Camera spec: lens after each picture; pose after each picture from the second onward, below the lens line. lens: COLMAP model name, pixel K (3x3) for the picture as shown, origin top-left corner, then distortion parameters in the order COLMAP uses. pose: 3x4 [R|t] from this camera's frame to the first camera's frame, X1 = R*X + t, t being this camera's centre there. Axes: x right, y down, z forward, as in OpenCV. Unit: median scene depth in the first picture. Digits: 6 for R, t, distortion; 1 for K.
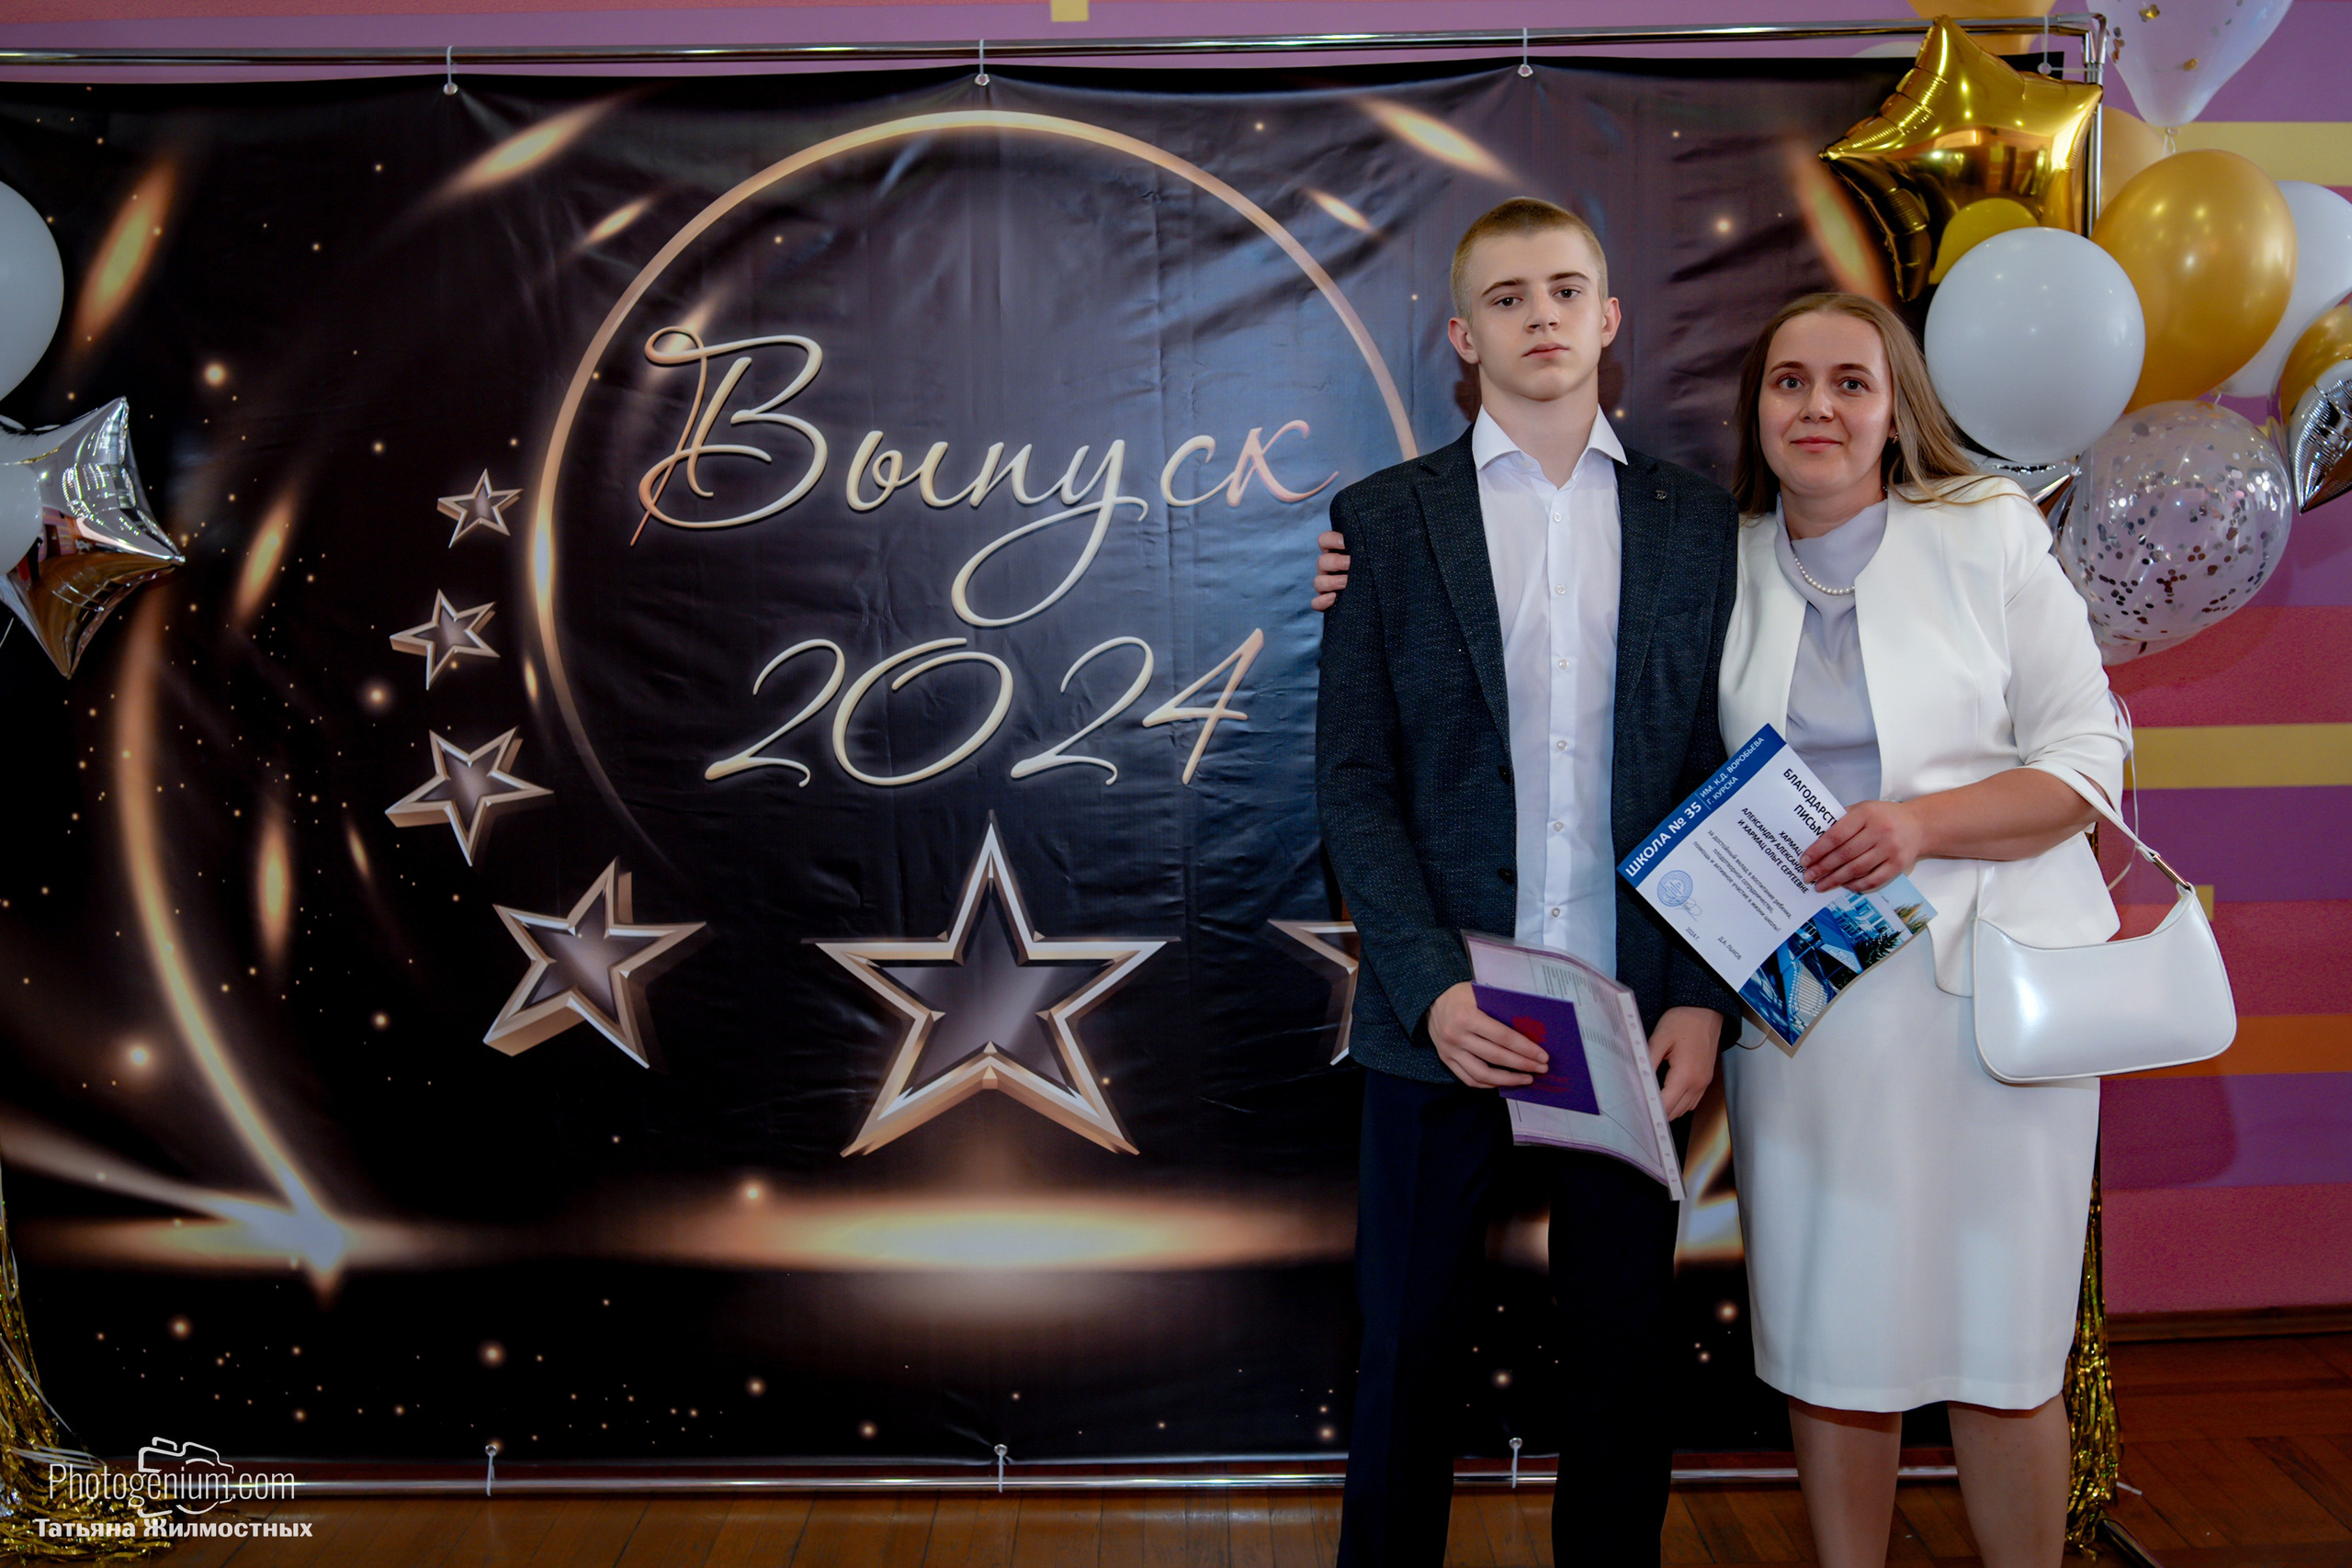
lens RADIAL K [[2531.9, 0, 1182.7], [0, 2531.9, 752.8], [0, 0, 1]] dist [-0.067658, 0.000000]
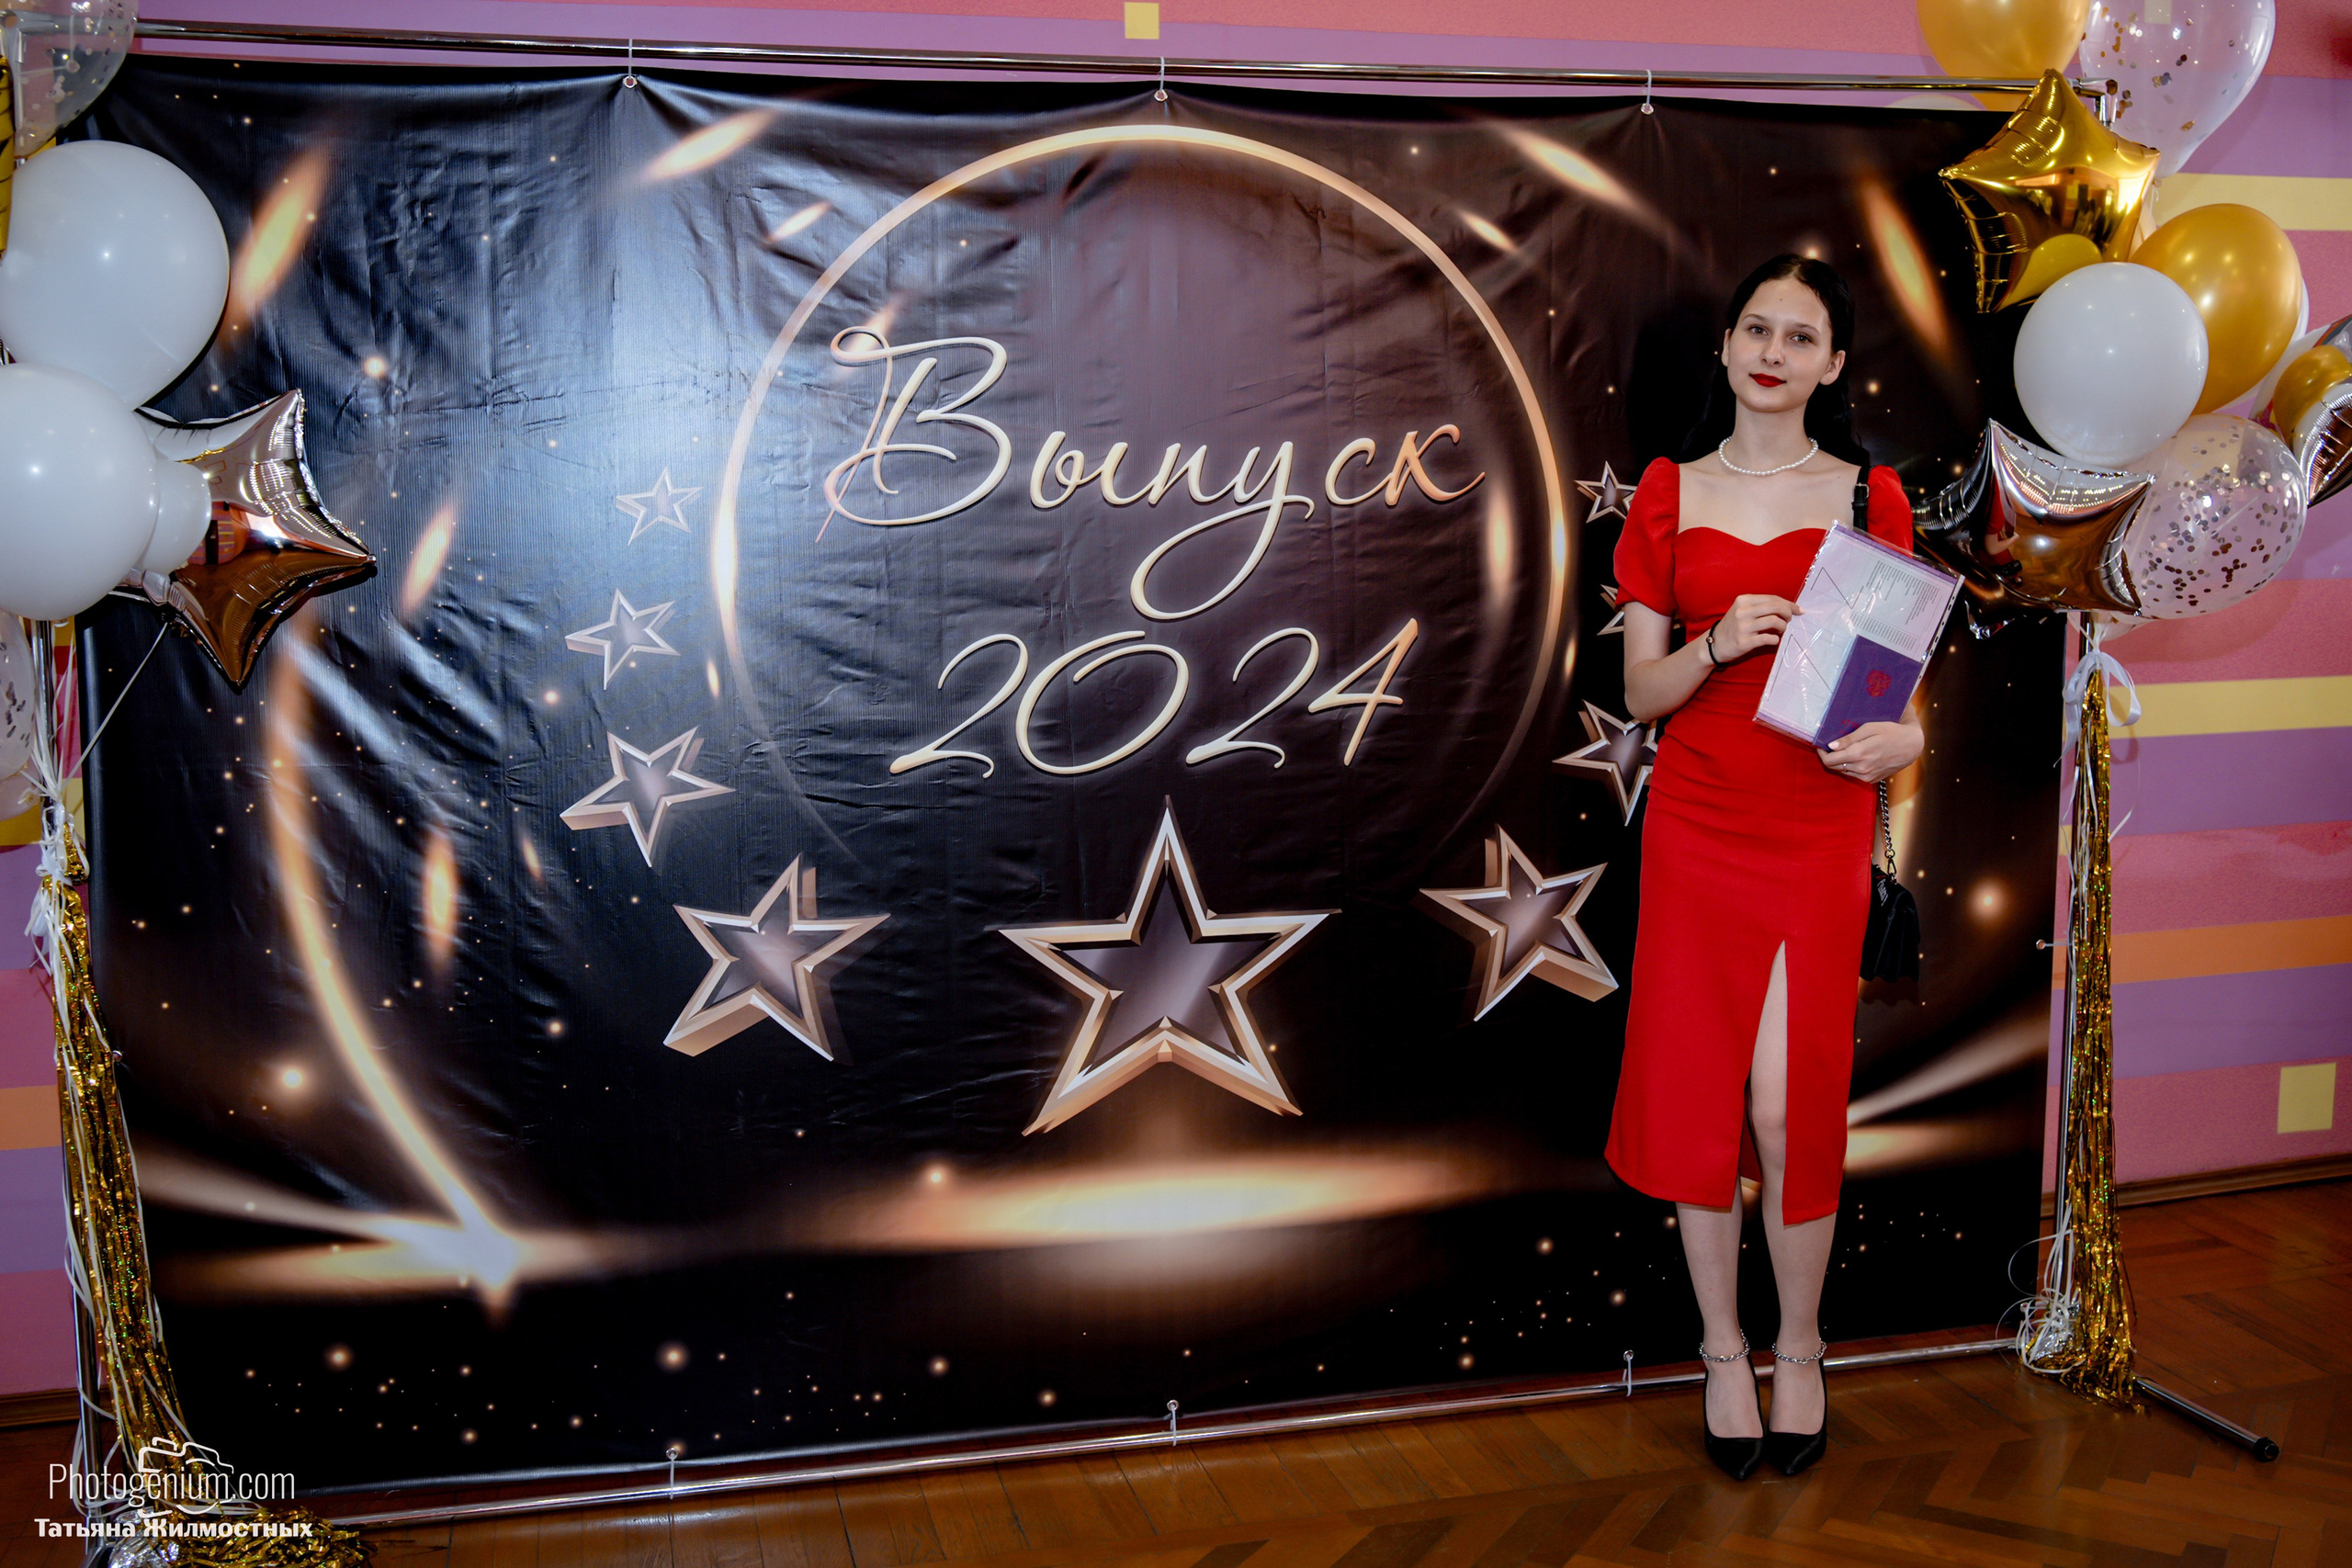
lens RADIAL K [[2531.9, 0, 1179.3], [0, 2531.9, 763.7], [0, 0, 1]] dist [-0.067658, 0.000000]
pose [[0.968126, -0.025733, 0.249139, -0.329884], [0.023196, 0.999645, 0.013115, -0.003898], [-0.249388, -0.006918, 0.968379, -0.014610]]
